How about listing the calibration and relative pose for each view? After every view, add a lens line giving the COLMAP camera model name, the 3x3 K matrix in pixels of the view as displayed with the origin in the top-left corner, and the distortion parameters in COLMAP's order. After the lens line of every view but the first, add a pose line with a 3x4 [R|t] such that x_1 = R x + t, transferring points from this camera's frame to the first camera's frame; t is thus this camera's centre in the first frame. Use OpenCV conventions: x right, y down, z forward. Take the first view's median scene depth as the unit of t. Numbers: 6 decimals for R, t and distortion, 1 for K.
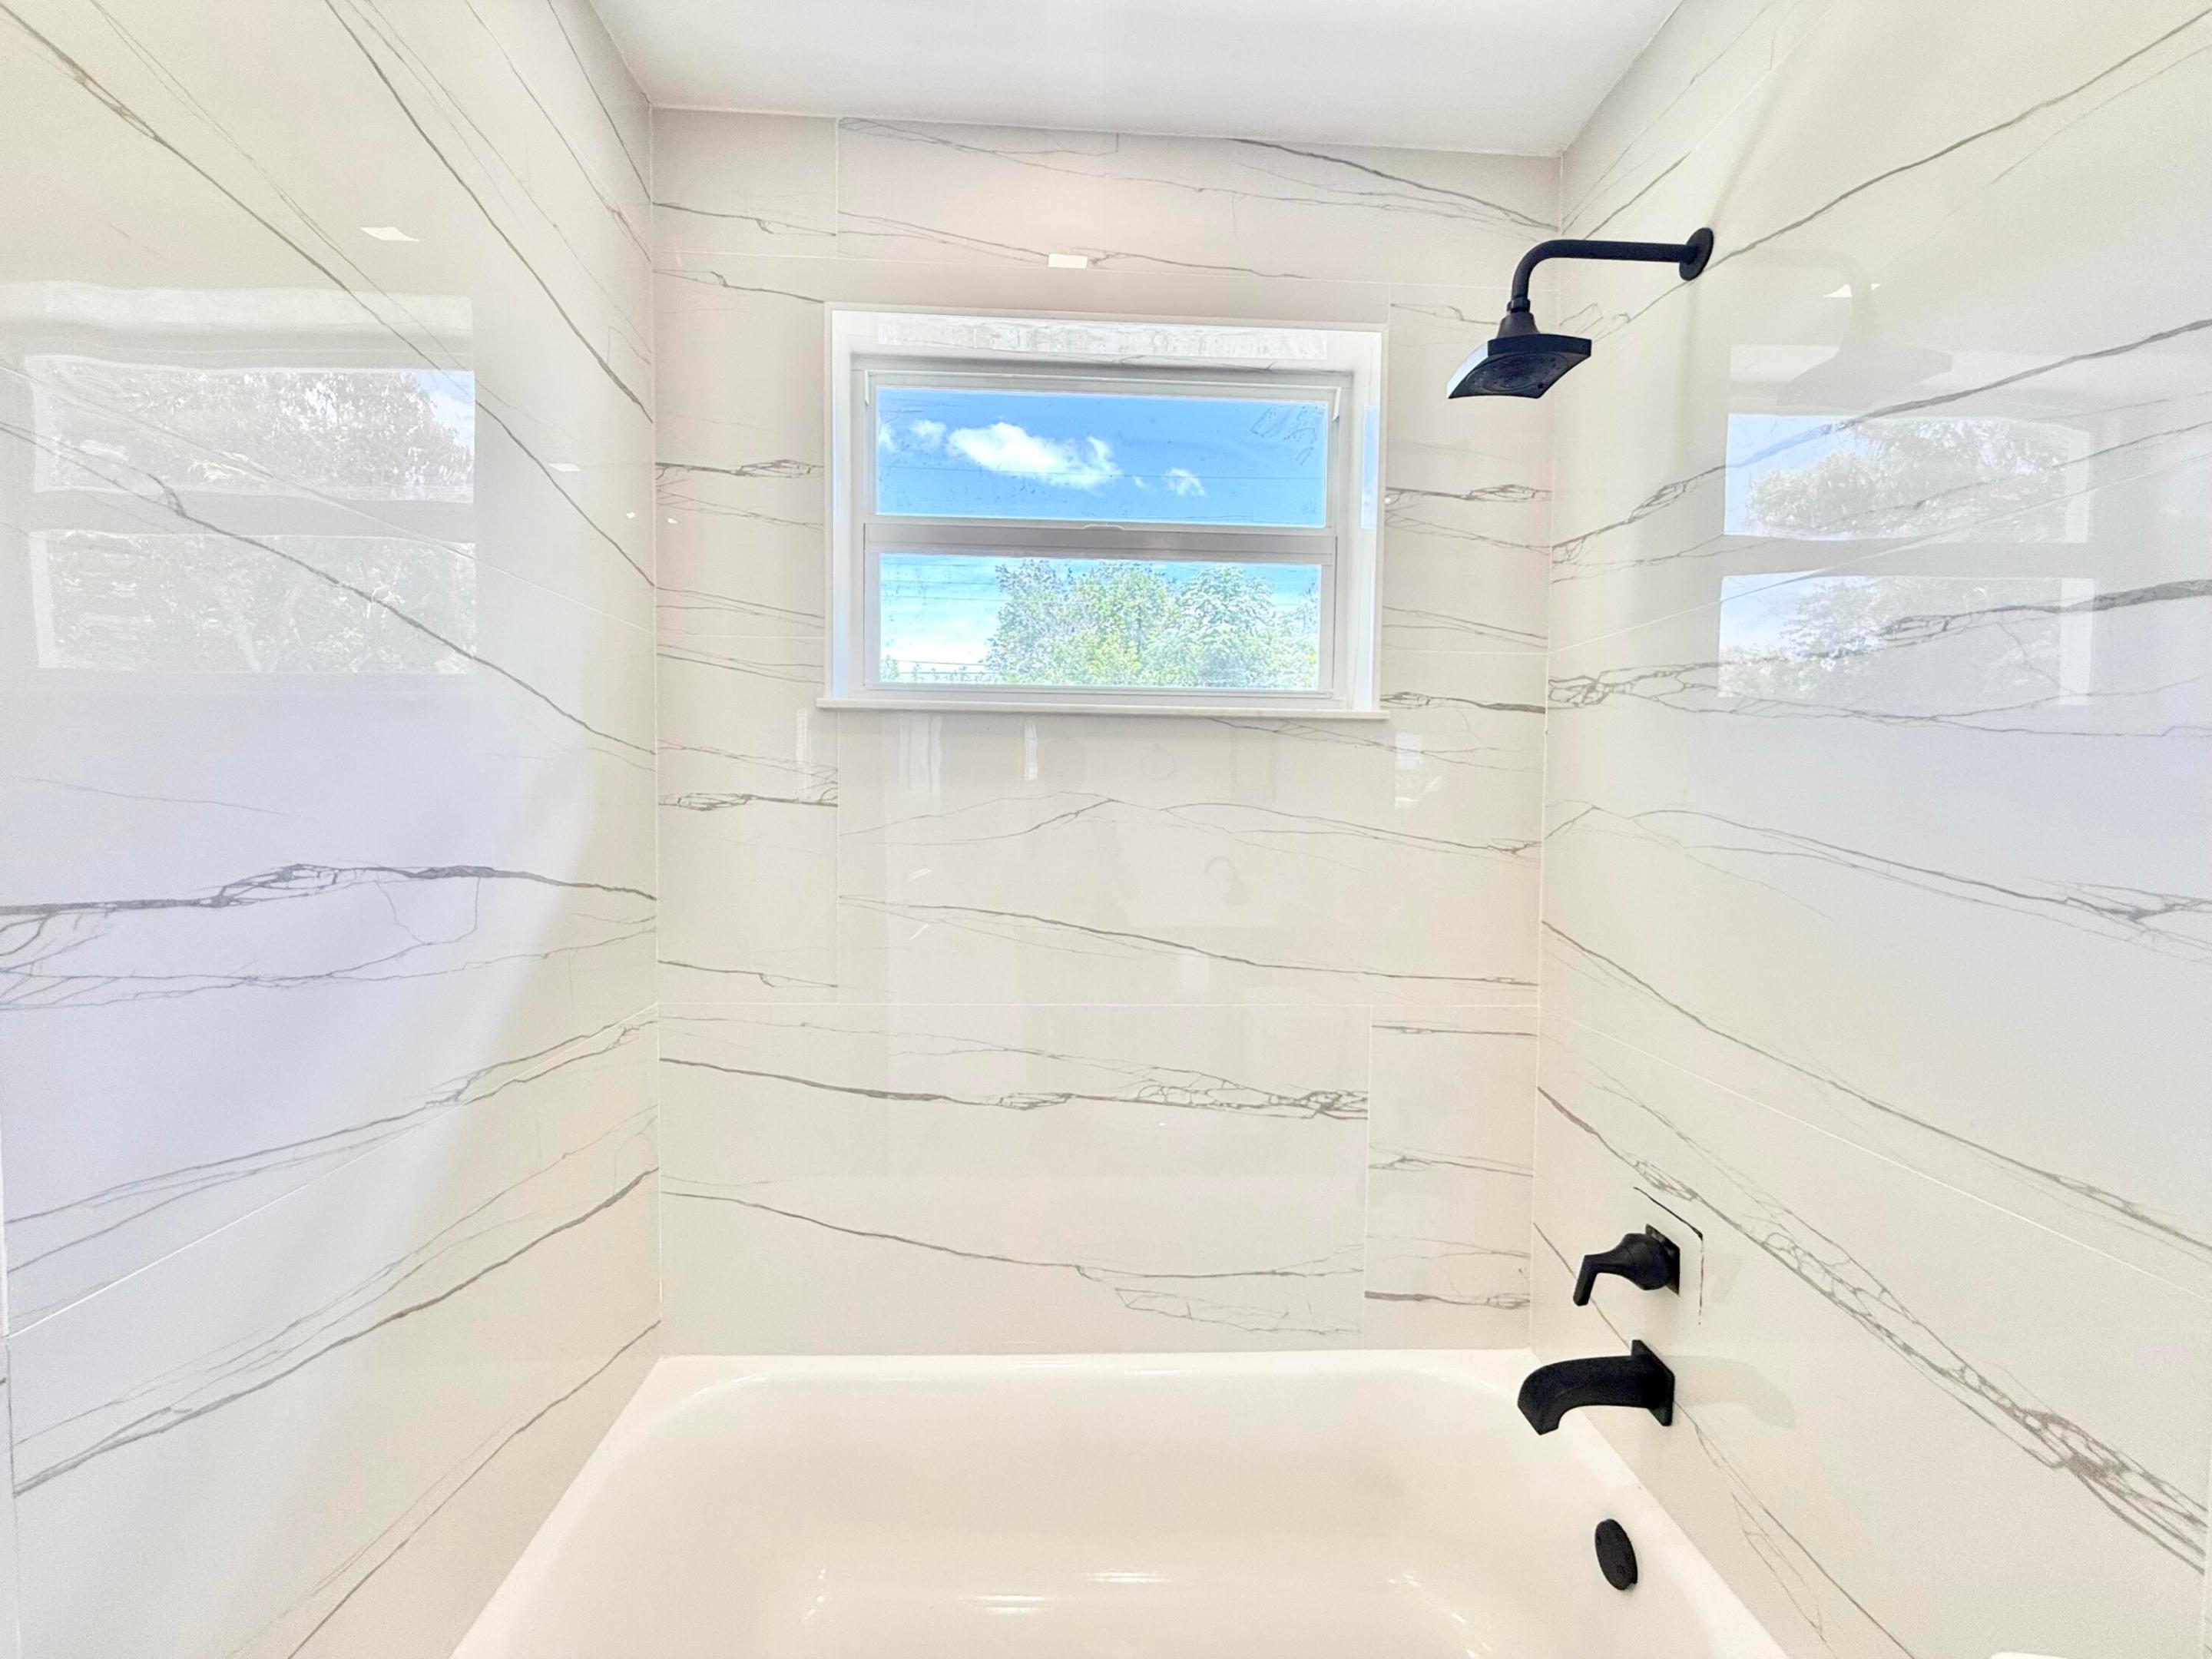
lens RADIAL K [[880.7, 0, 1100.4], [0, 880.7, 829.6], [0, 0, 1]] dist [-0.000605, 0.000037]
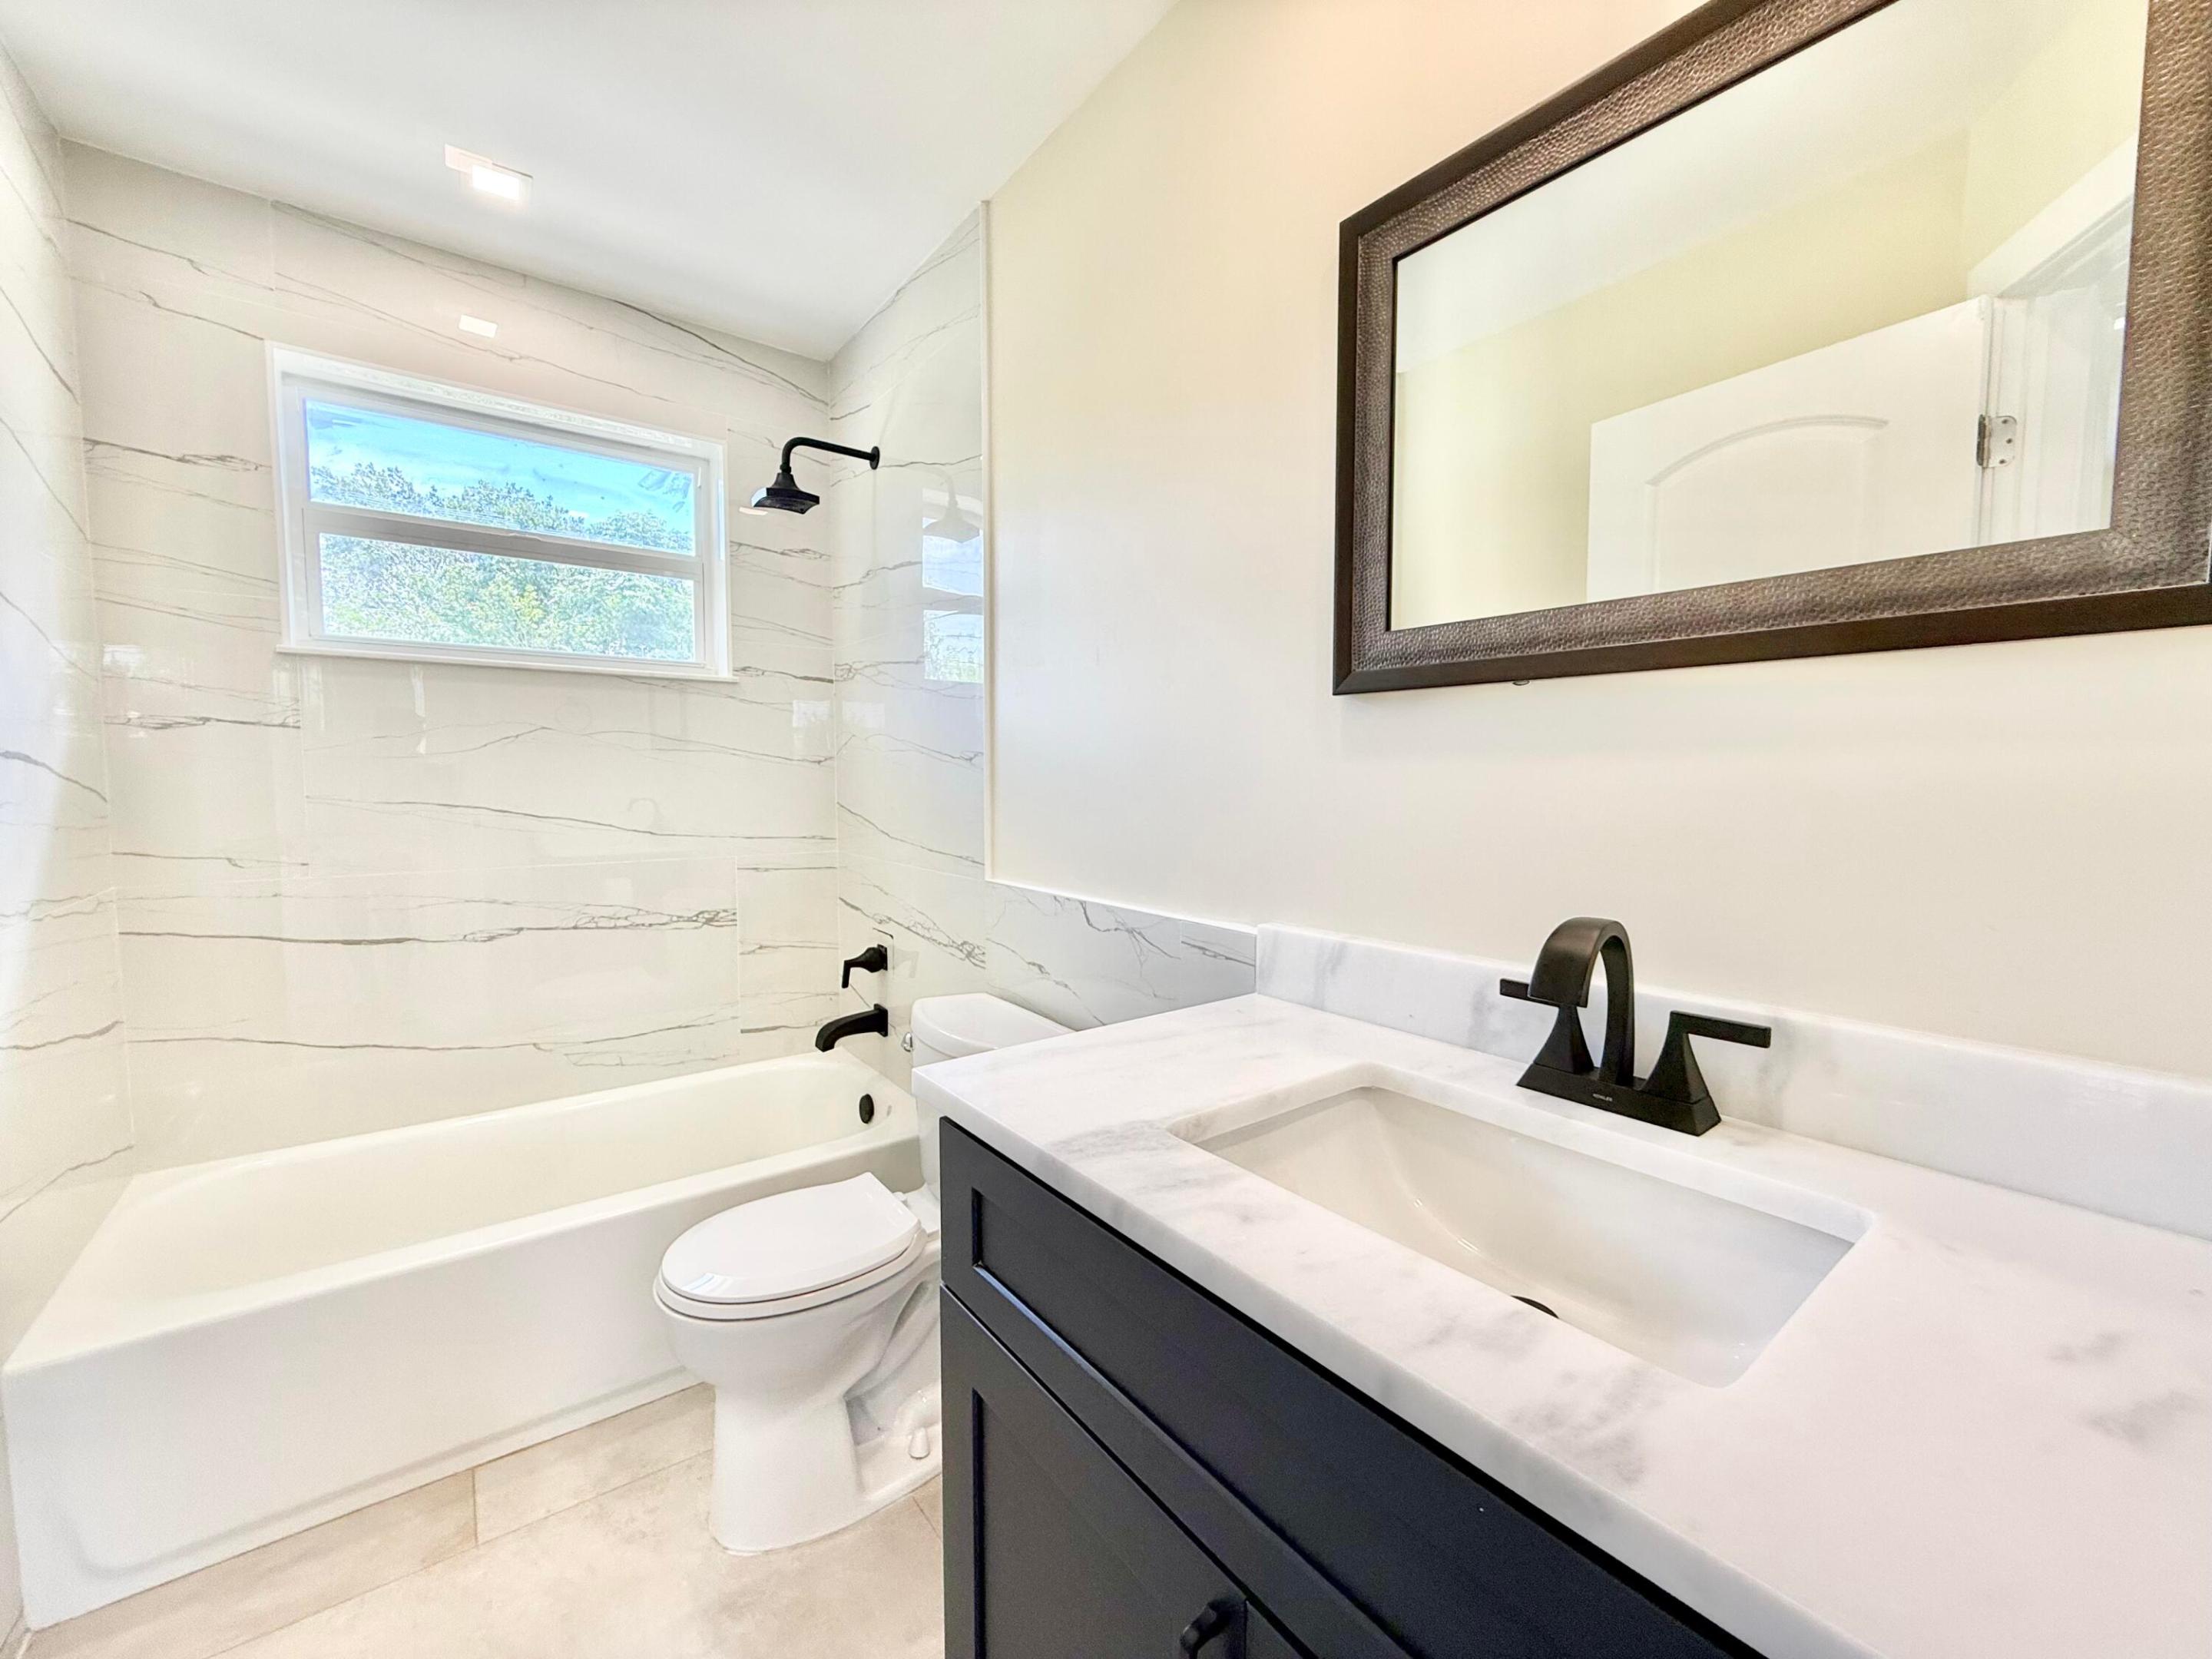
lens RADIAL K [[888.8, 0, 1105.7], [0, 888.8, 832.3], [0, 0, 1]] dist [0.000958, -0.000181]
pose [[0.822681, -0.046999, 0.566557, -0.066984], [0.026202, 0.998652, 0.044797, 0.100954], [-0.567899, -0.022009, 0.822804, -0.785696]]
